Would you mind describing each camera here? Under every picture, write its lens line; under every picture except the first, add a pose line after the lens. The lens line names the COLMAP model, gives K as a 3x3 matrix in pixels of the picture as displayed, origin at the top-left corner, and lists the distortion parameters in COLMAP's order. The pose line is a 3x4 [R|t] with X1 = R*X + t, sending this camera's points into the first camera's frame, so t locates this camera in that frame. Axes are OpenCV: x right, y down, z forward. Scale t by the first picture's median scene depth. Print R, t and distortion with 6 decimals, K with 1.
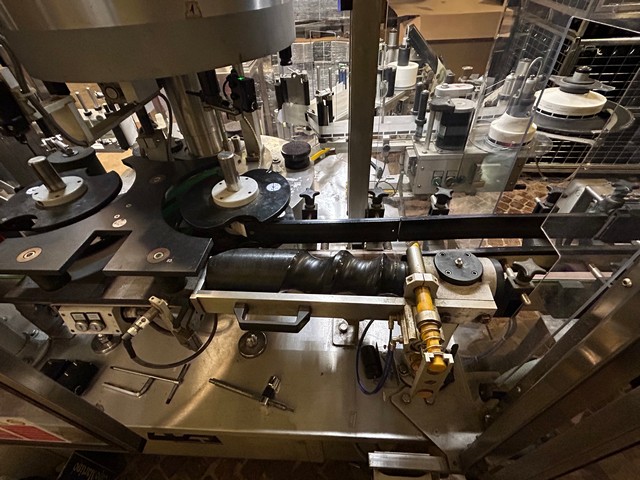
lens RADIAL K [[299.8, 0, 320.0], [0, 299.8, 240.0], [0, 0, 1]] dist [0.000091, 0.000603]
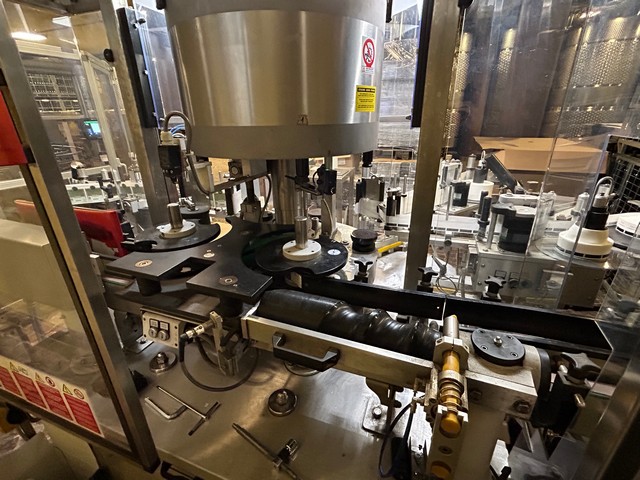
lens RADIAL K [[299.8, 0, 320.0], [0, 299.8, 240.0], [0, 0, 1]] dist [0.000091, 0.000603]
pose [[0.955650, 0.146472, -0.255499, 0.073570], [-0.222100, 0.928165, -0.298631, 0.123459], [0.193404, 0.342133, 0.919532, -0.076392]]
